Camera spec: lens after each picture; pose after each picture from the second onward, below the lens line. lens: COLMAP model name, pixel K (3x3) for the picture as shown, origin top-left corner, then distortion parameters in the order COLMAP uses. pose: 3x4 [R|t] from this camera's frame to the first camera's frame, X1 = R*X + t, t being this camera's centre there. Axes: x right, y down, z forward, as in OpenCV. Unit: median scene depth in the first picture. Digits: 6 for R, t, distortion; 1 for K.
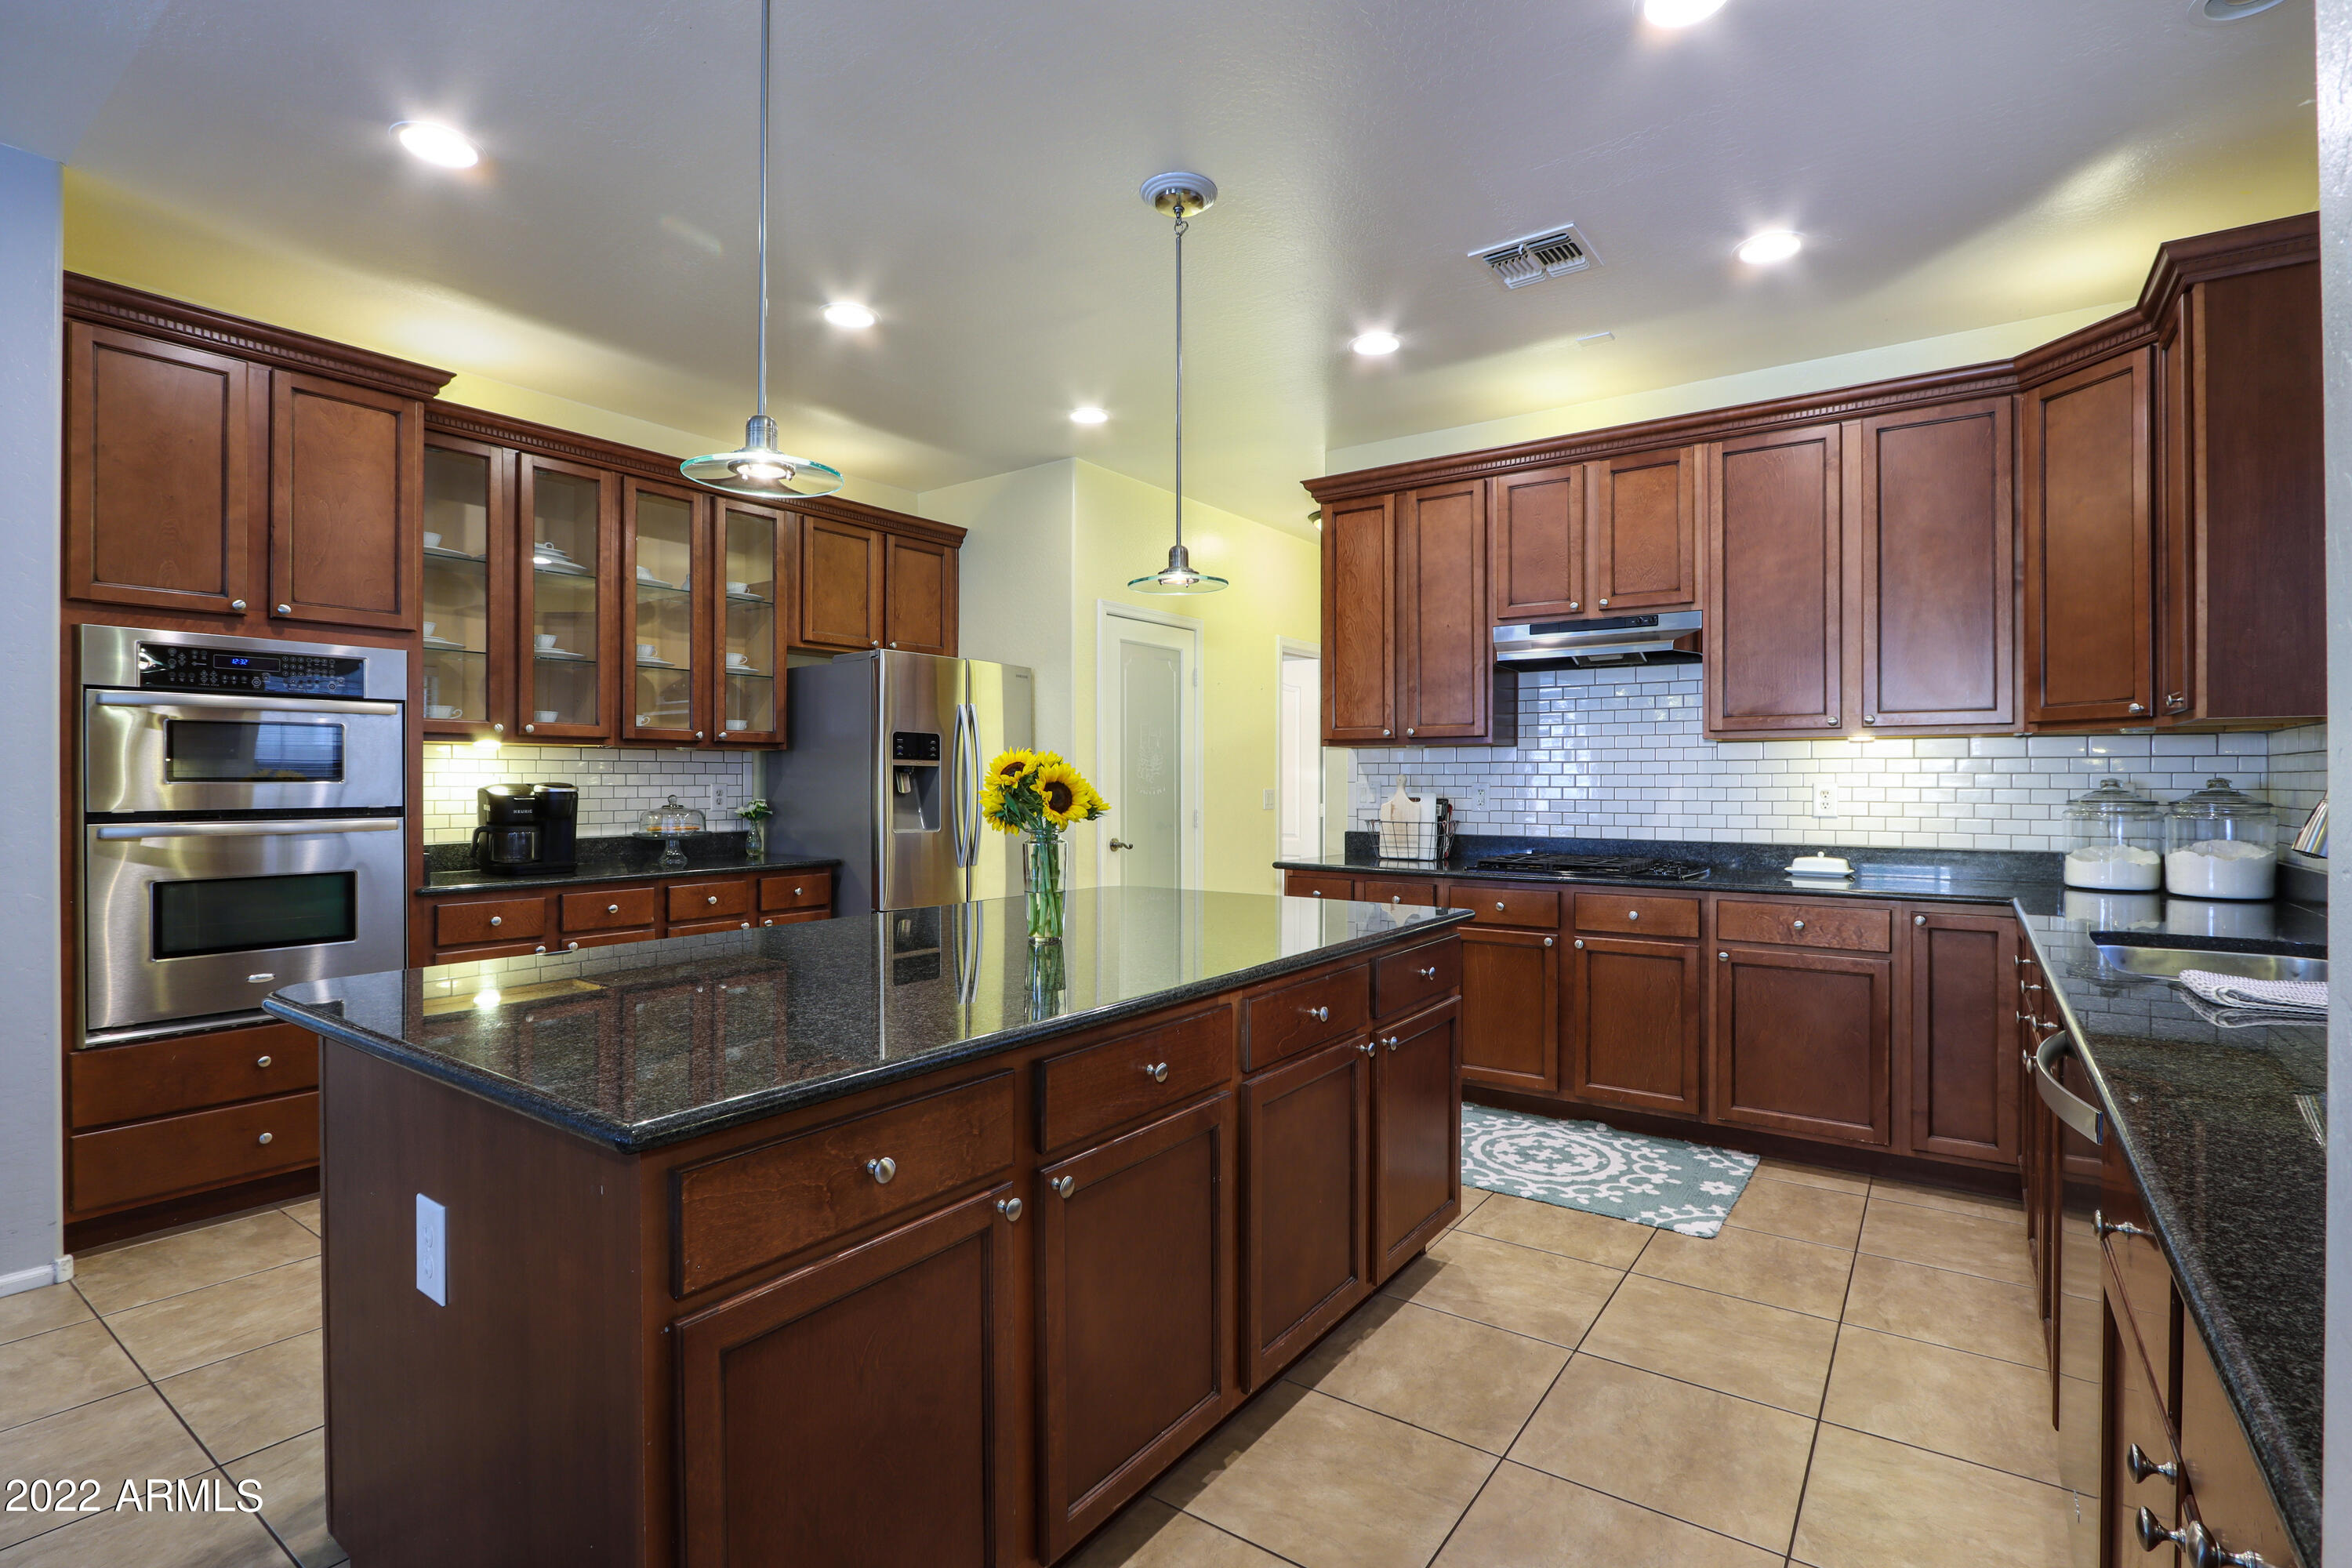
lens RADIAL K [[1096.0, 0, 1192.4], [0, 1096.0, 782.7], [0, 0, 1]] dist [-0.026057, 0.004145]
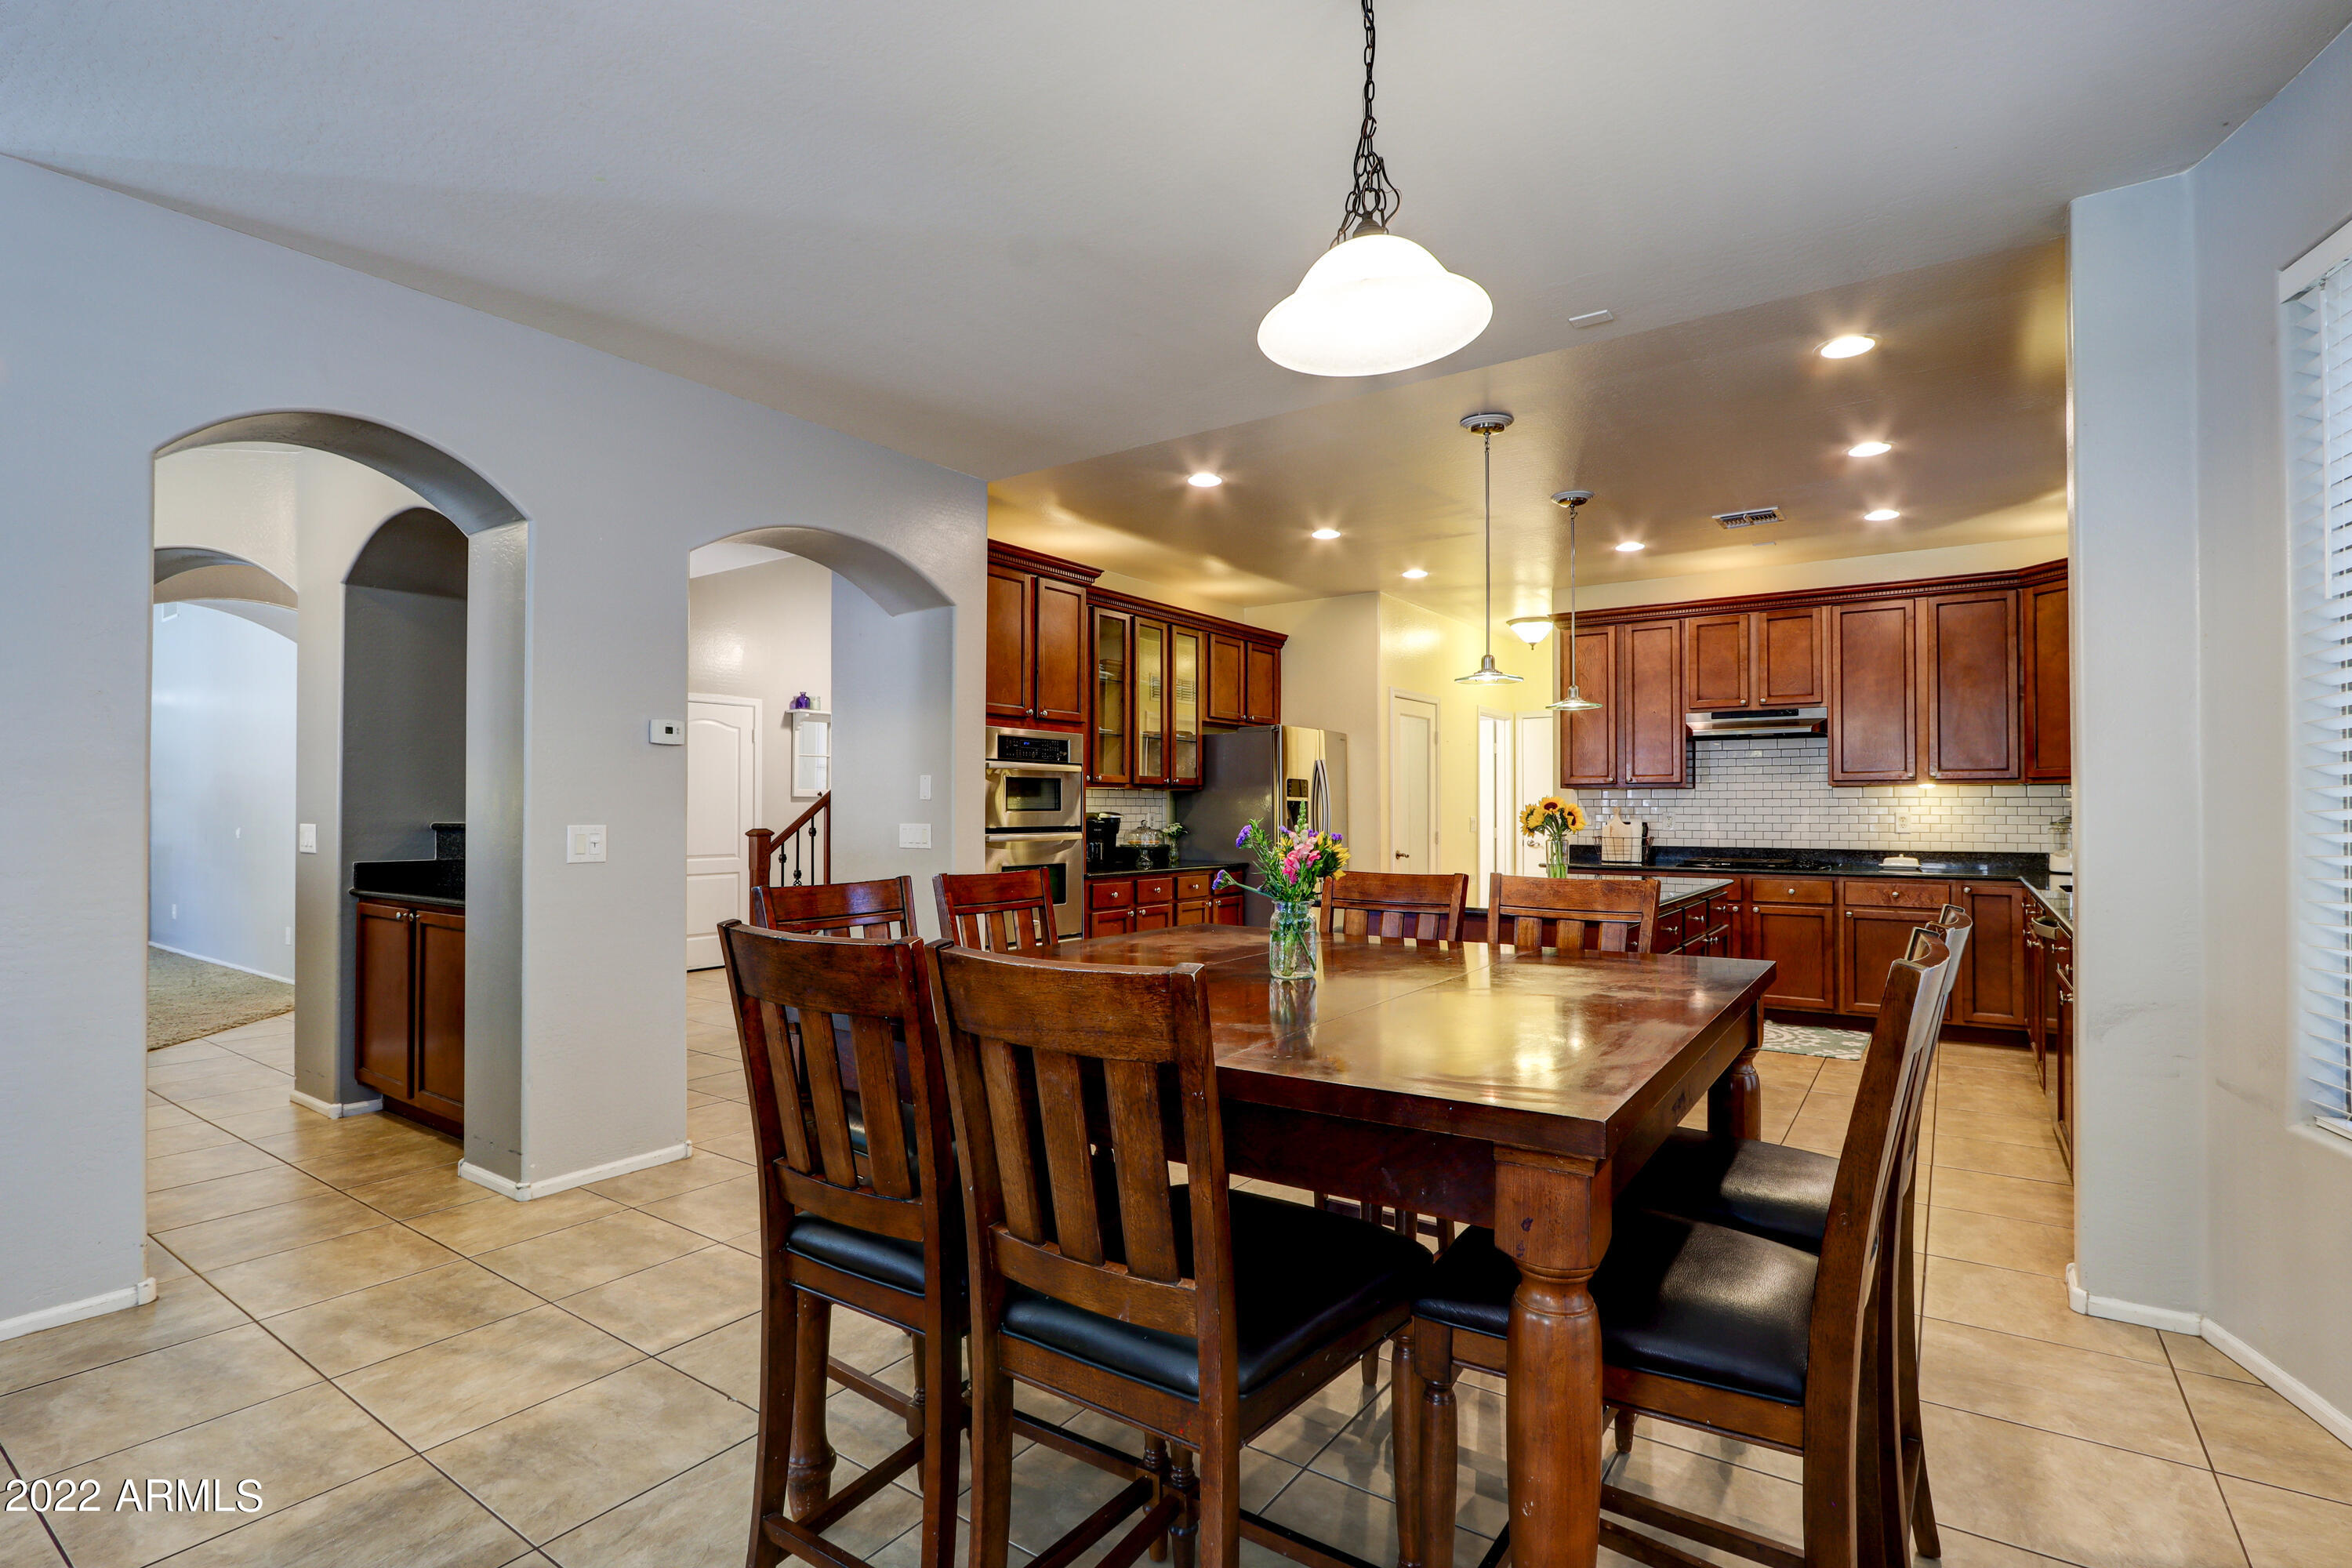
lens RADIAL K [[1096.0, 0, 1177.7], [0, 1096.0, 796.7], [0, 0, 1]] dist [-0.026057, 0.004145]
pose [[0.999992, 0.000394, -0.003919, -0.486129], [-0.000450, 0.999898, -0.014302, 0.000691], [0.003913, 0.014304, 0.999890, -0.615375]]
